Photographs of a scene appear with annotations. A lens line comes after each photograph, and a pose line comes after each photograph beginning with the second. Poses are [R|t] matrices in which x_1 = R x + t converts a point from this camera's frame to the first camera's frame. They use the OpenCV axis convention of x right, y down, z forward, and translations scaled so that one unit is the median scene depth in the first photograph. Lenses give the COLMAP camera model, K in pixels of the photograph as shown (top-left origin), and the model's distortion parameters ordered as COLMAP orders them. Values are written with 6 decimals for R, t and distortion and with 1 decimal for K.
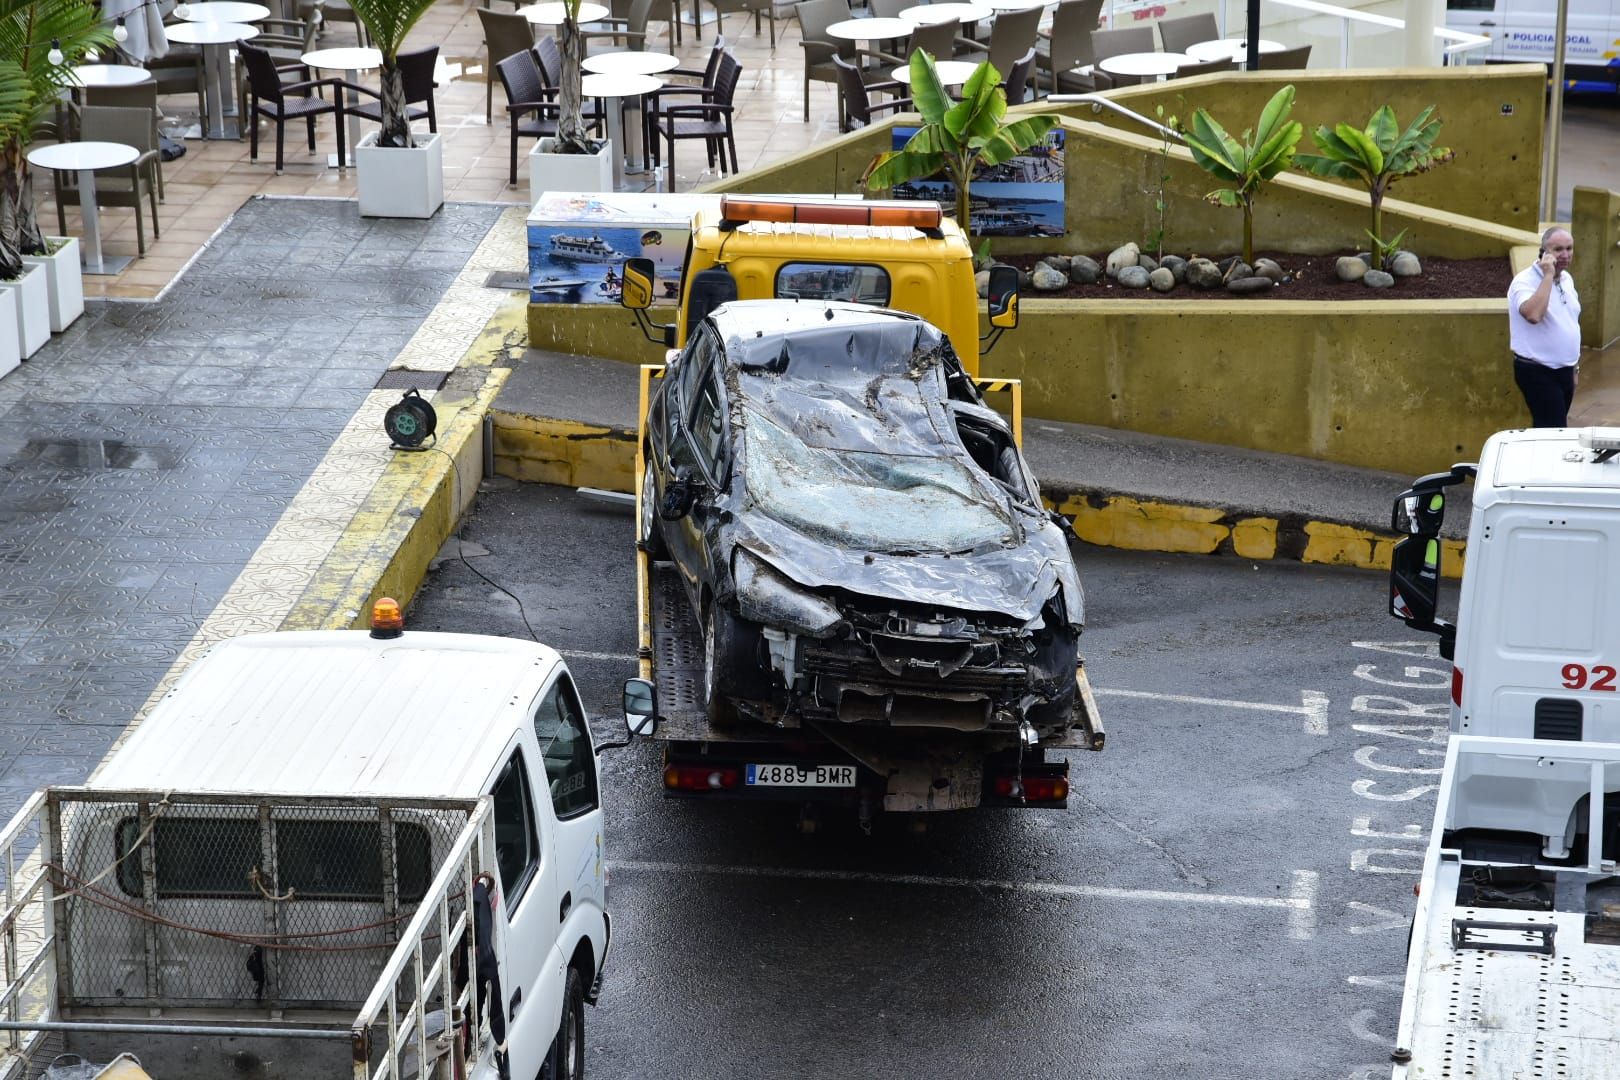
lens RADIAL K [[4574.0, 0, 811.2], [0, 4574.0, 565.0], [0, 0, 1]] dist [0.693227, 1.474780]
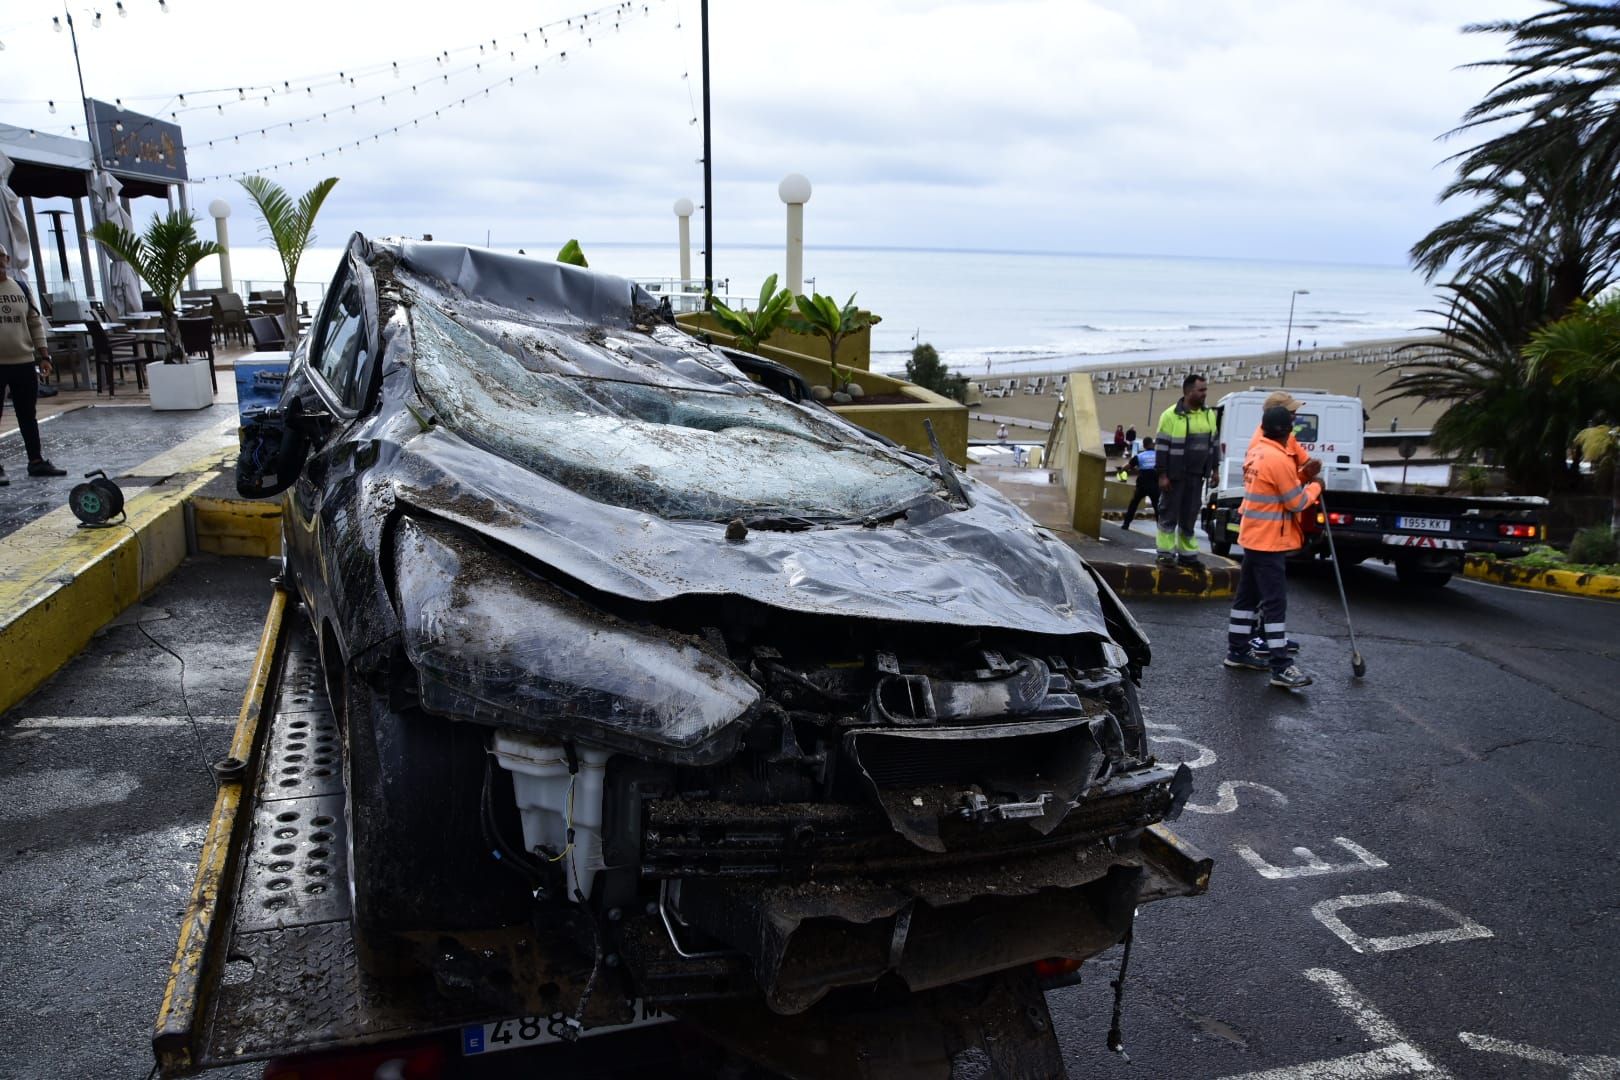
lens RADIAL K [[1106.4, 0, 801.6], [0, 1106.4, 558.0], [0, 0, 1]] dist [-0.131046, 0.088718]
pose [[0.945663, -0.059115, 0.319730, -0.012345], [0.075187, 0.996440, -0.038145, 0.004687], [-0.316337, 0.060112, 0.946741, 0.806614]]
